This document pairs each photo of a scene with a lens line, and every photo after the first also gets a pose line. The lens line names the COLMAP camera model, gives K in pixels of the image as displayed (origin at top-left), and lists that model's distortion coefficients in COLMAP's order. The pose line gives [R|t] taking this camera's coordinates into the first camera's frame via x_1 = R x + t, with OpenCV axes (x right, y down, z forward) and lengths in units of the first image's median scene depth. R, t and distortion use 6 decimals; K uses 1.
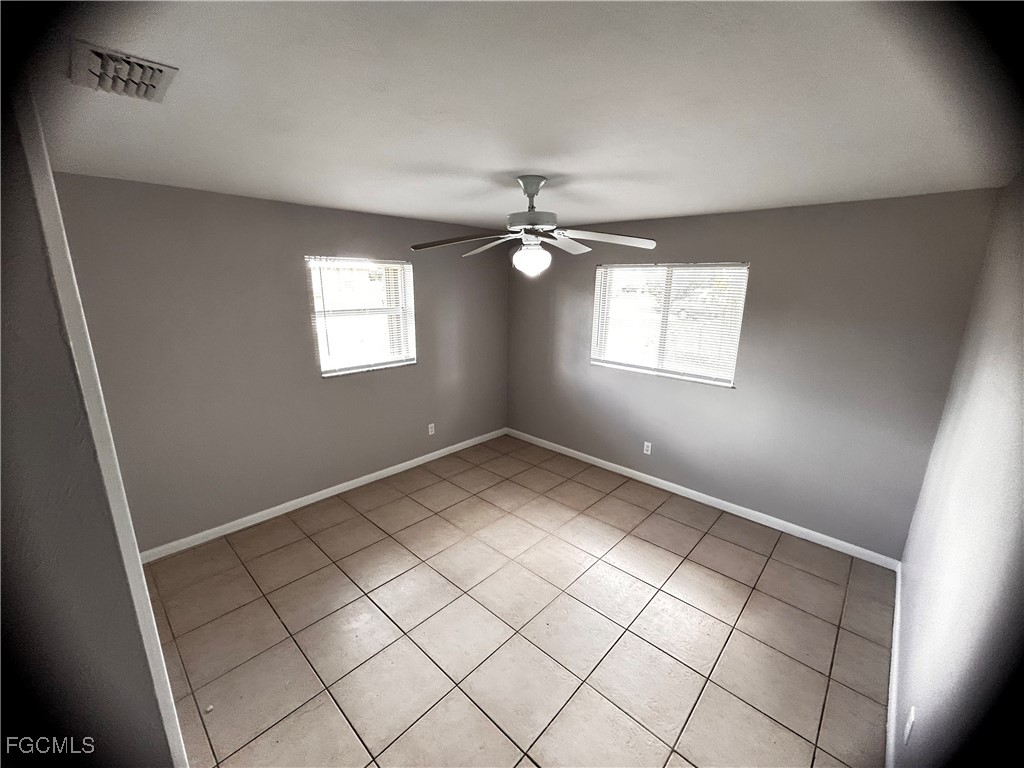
lens RADIAL K [[415.2, 0, 509.7], [0, 415.2, 385.5], [0, 0, 1]] dist [-0.007317, 0.000320]
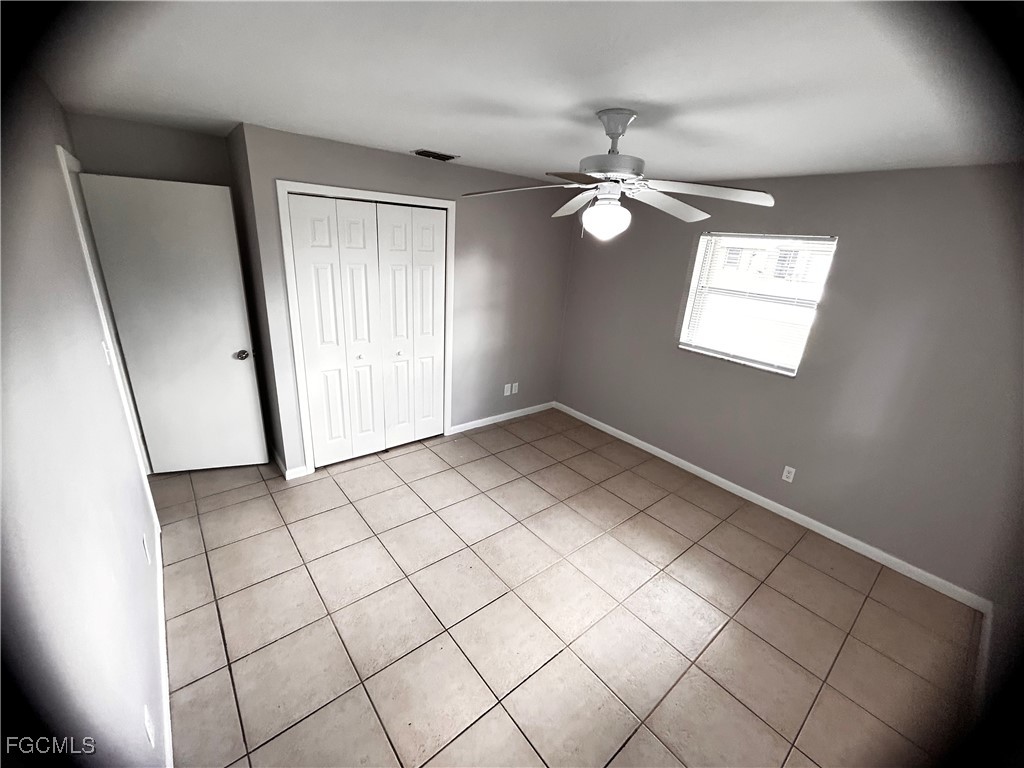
lens RADIAL K [[415.2, 0, 509.7], [0, 415.2, 385.5], [0, 0, 1]] dist [-0.007317, 0.000320]
pose [[-0.128212, 0.310256, -0.941968, 0.759821], [-0.307940, 0.890406, 0.335187, -0.186349], [0.942727, 0.333045, -0.018620, 0.772572]]
